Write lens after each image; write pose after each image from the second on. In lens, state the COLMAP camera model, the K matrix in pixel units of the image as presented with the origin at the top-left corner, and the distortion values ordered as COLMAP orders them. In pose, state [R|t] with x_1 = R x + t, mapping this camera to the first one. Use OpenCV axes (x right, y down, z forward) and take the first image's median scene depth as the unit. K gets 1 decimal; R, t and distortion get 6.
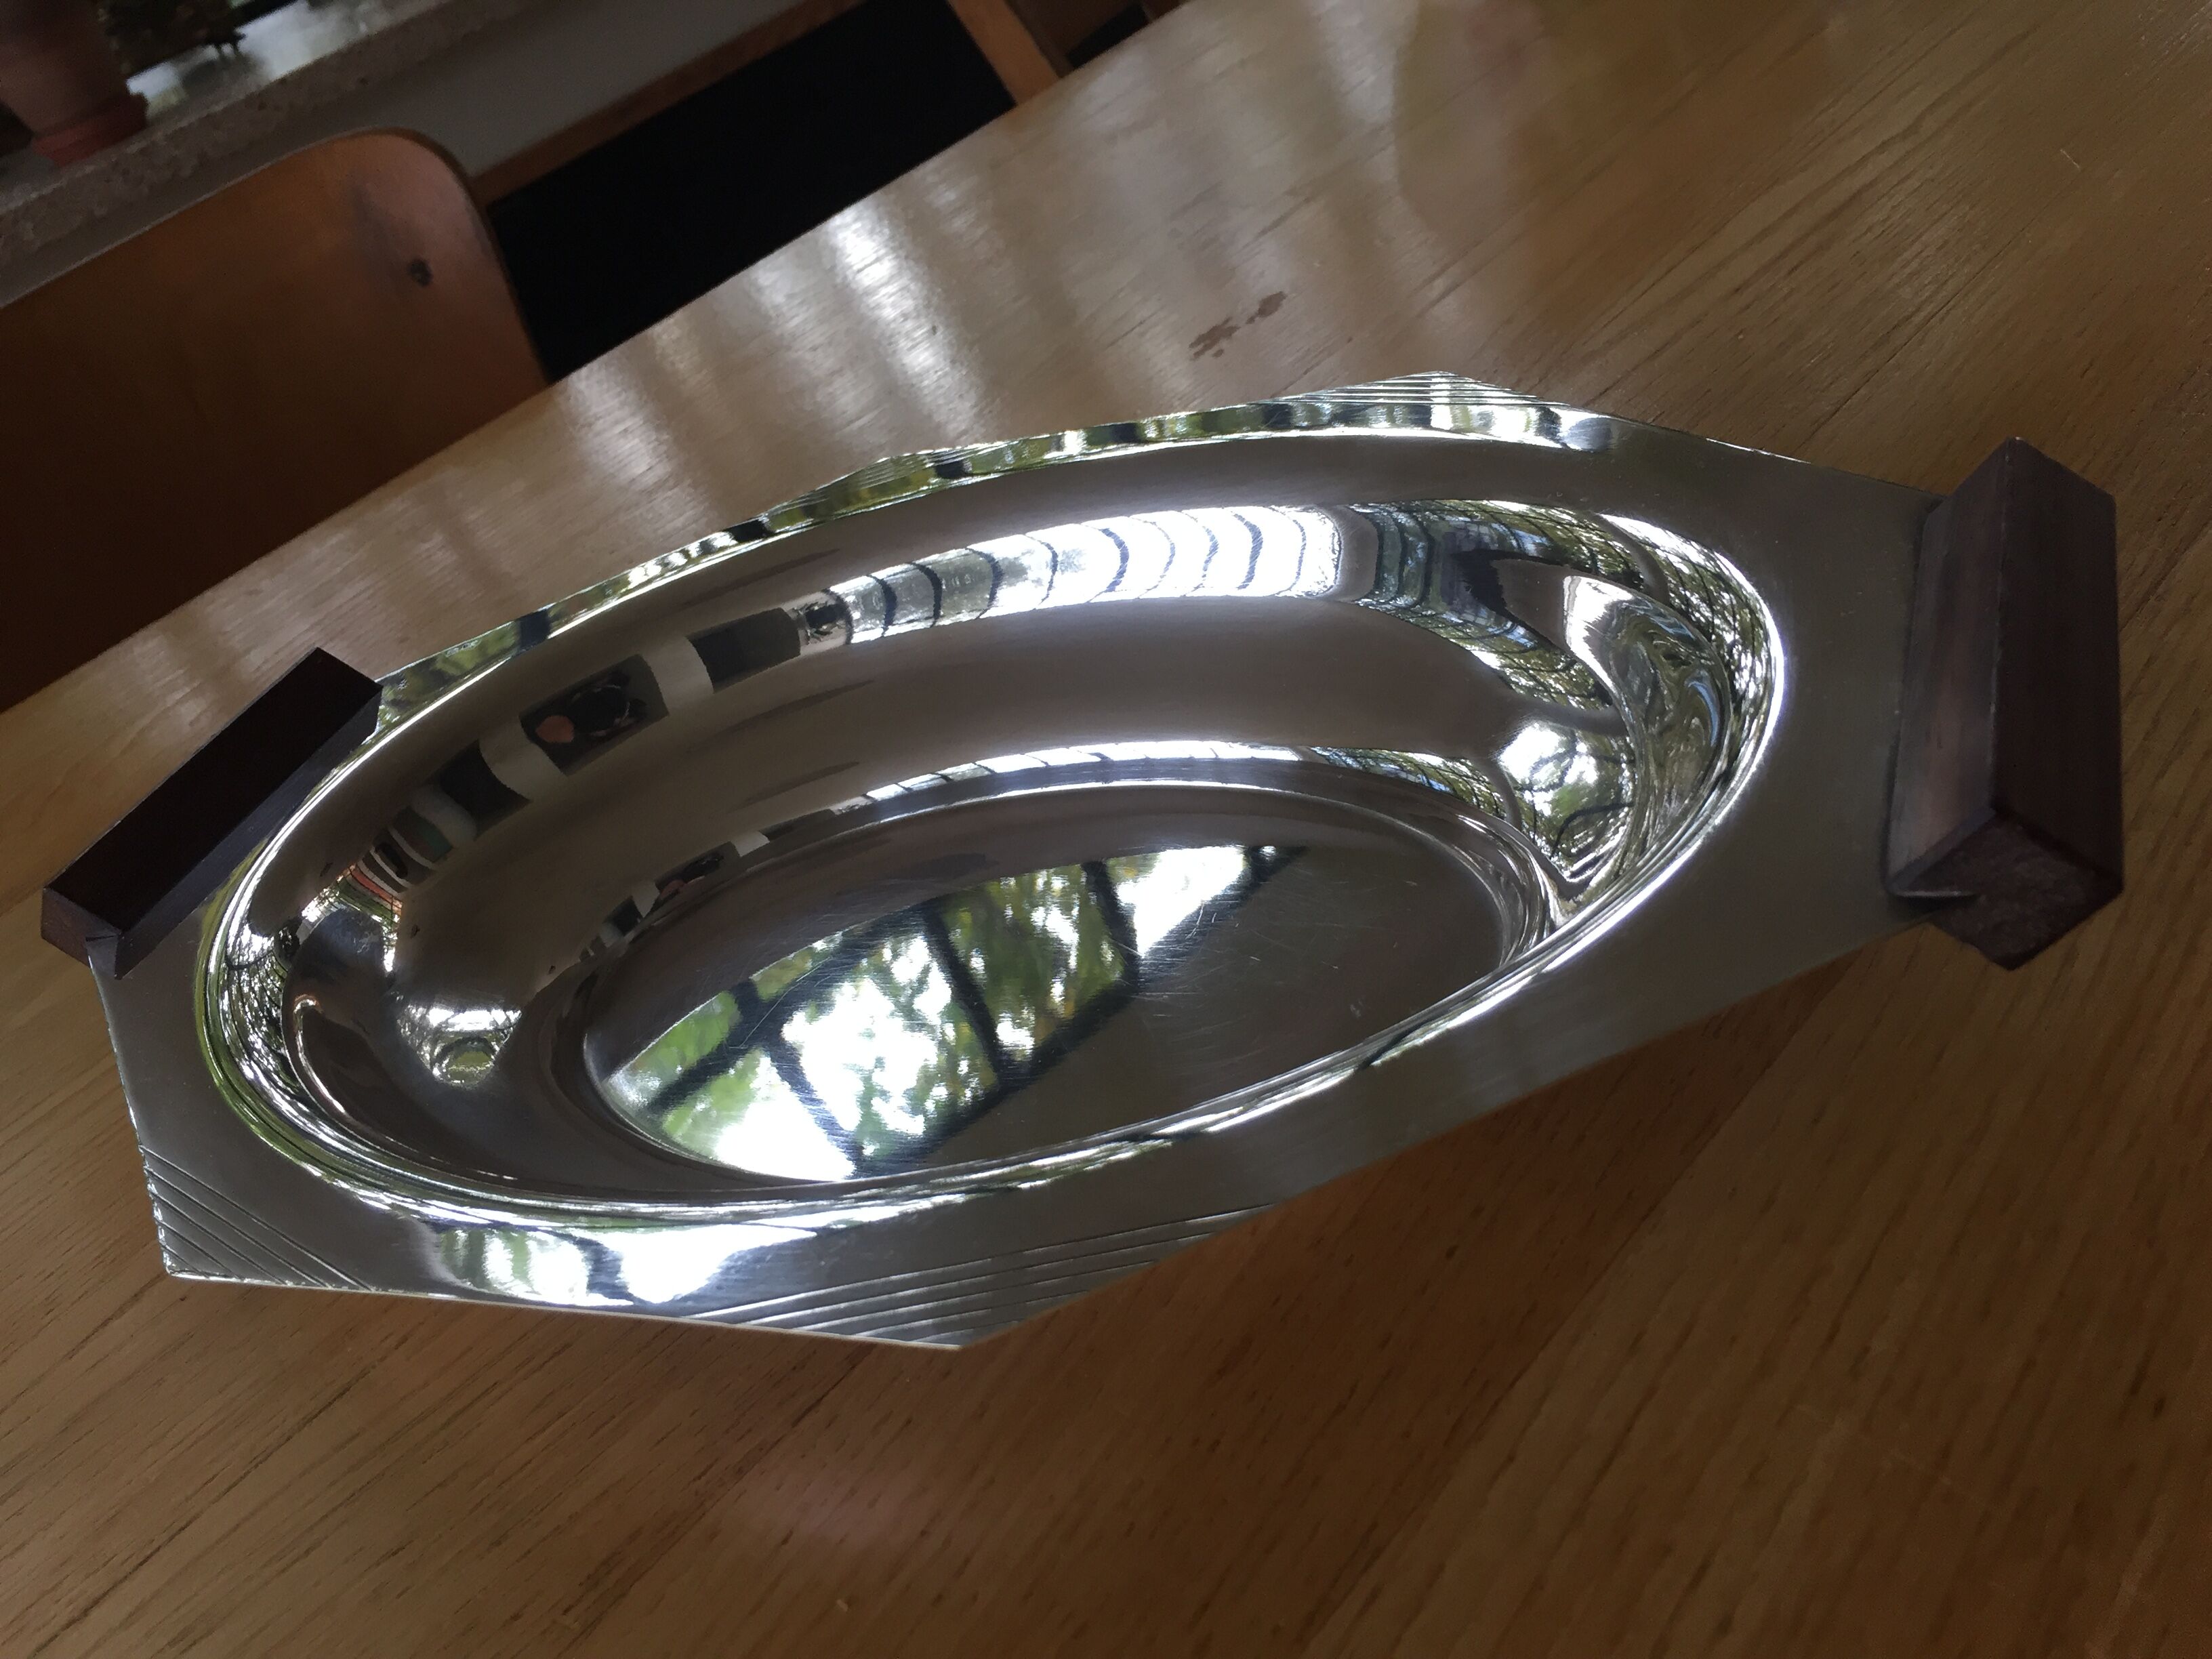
lens RADIAL K [[1909.6, 0, 1105.0], [0, 1909.6, 821.2], [0, 0, 1]] dist [0.062492, -0.102481]
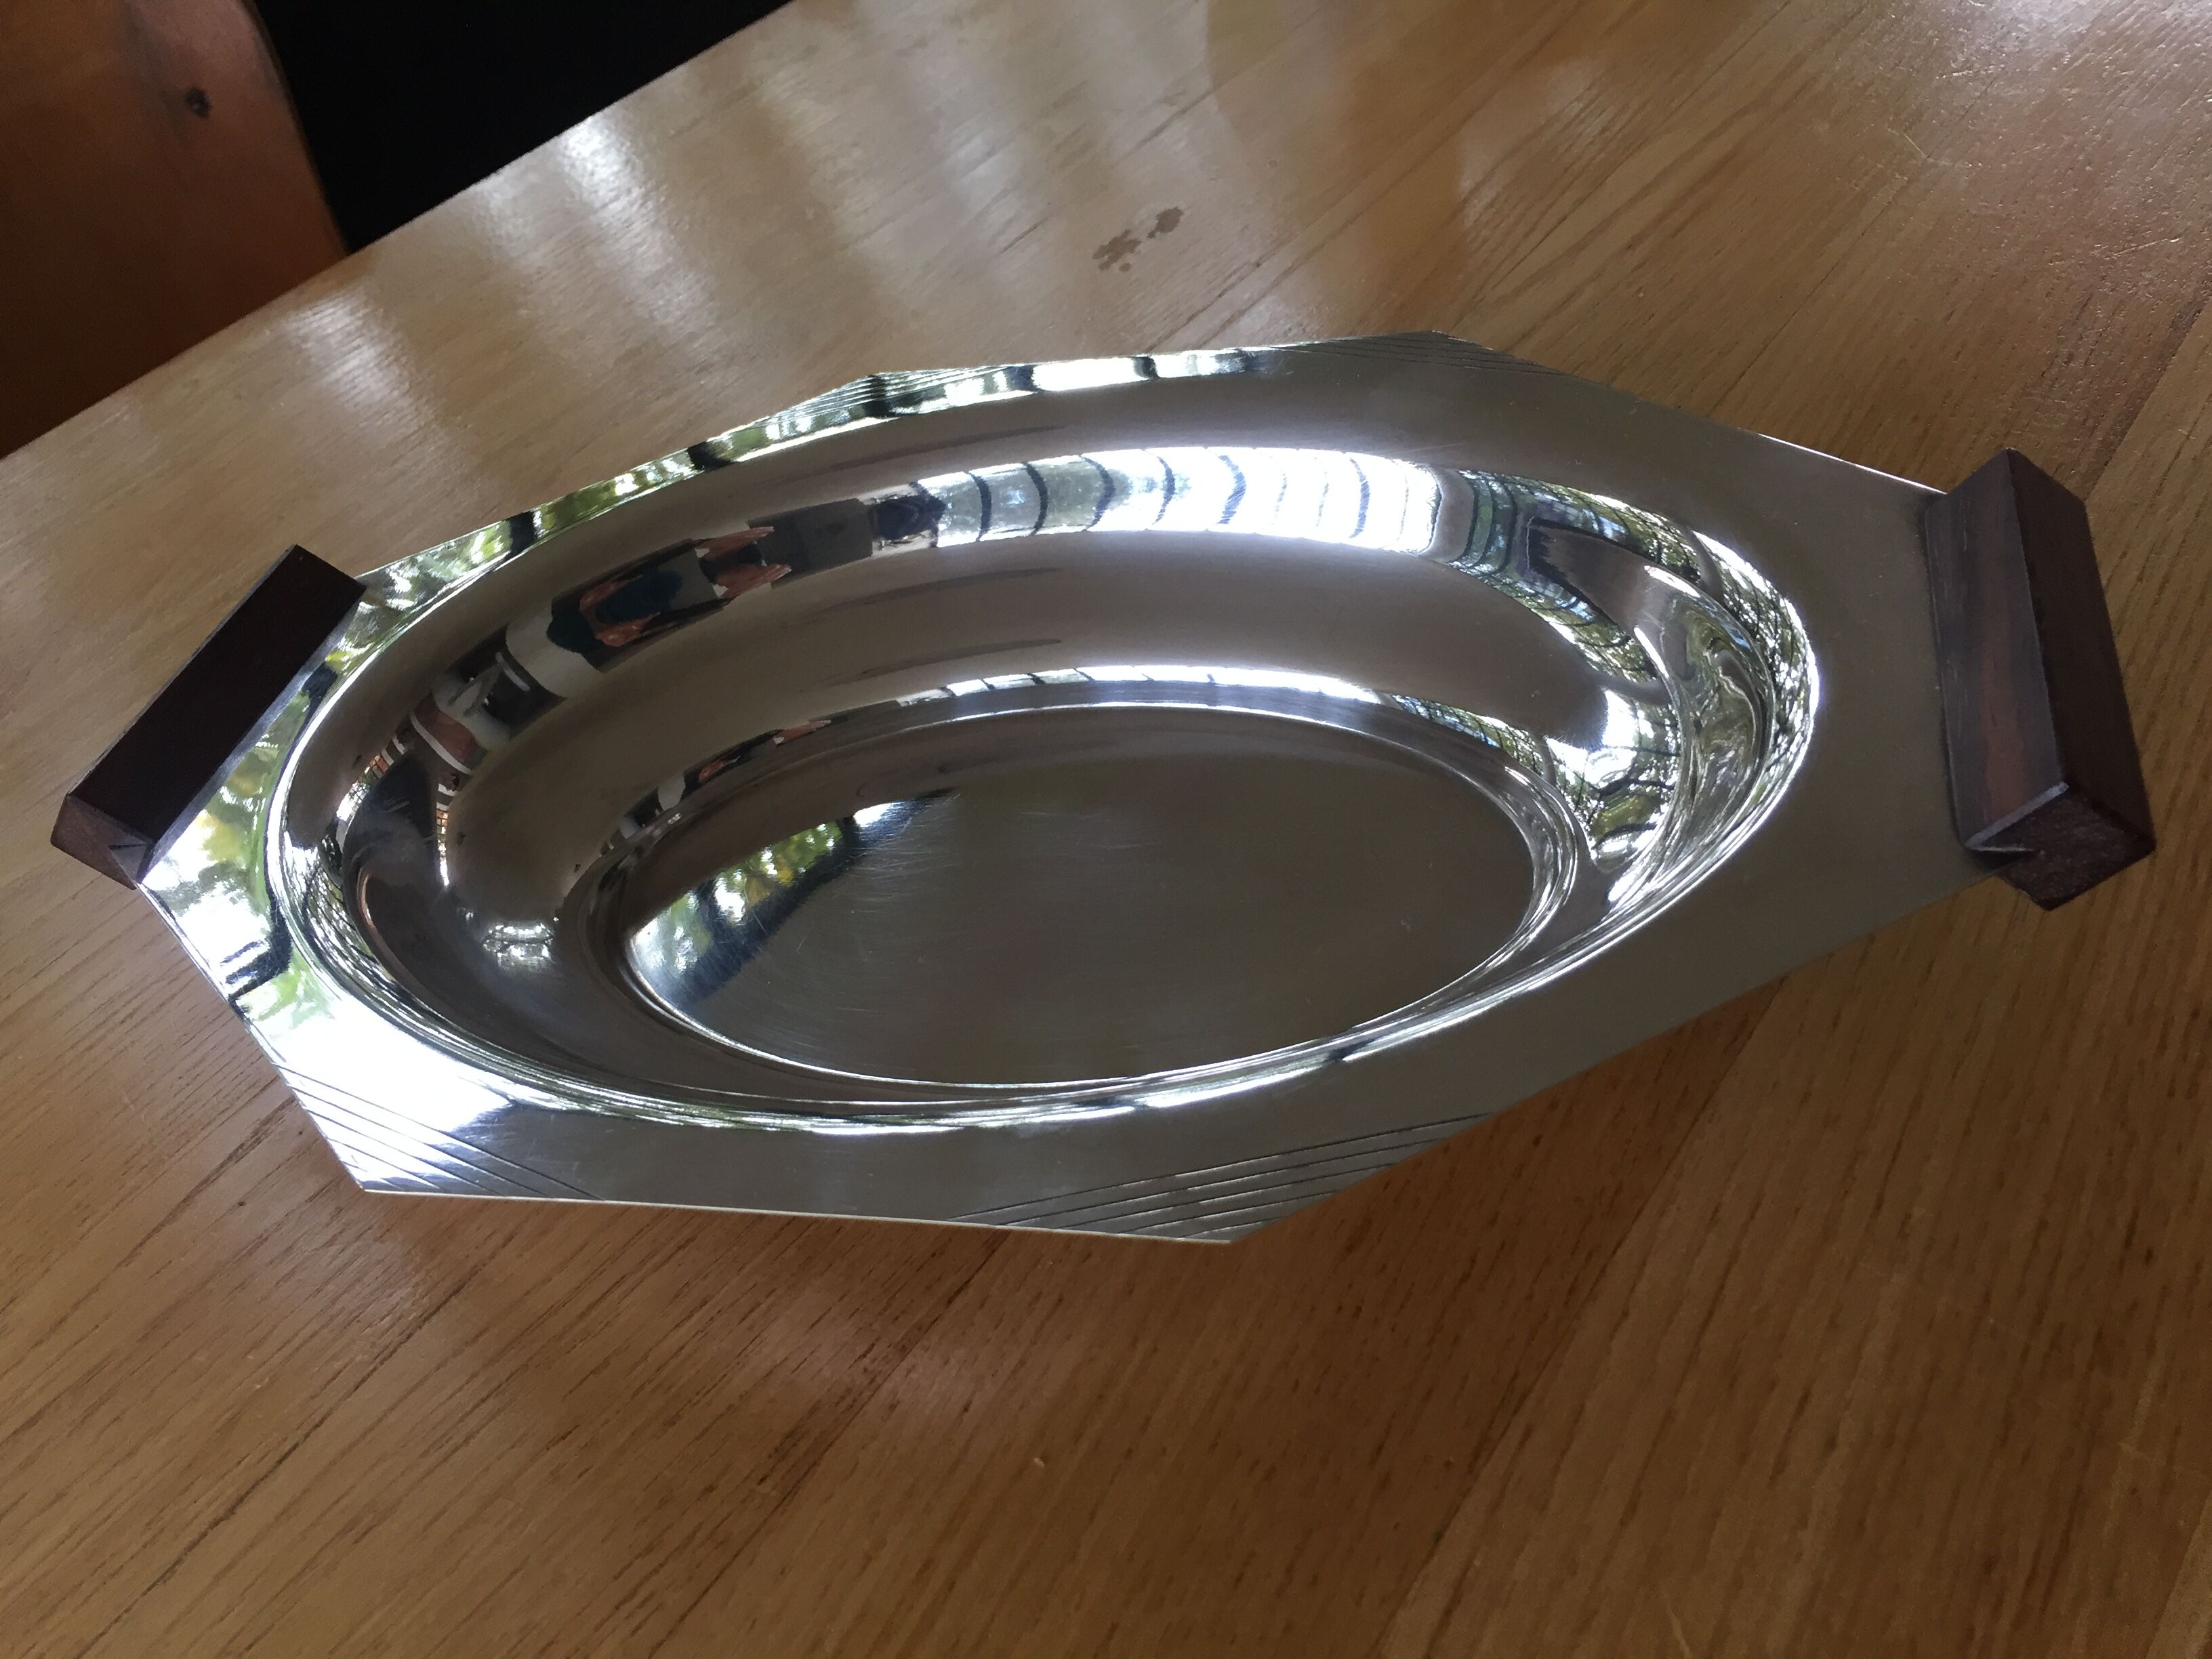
lens RADIAL K [[1909.6, 0, 1097.4], [0, 1909.6, 829.6], [0, 0, 1]] dist [0.062492, -0.102481]
pose [[0.984437, 0.004877, 0.175673, -0.286398], [-0.018975, 0.996721, 0.078662, -0.049228], [-0.174713, -0.080771, 0.981301, -0.077074]]
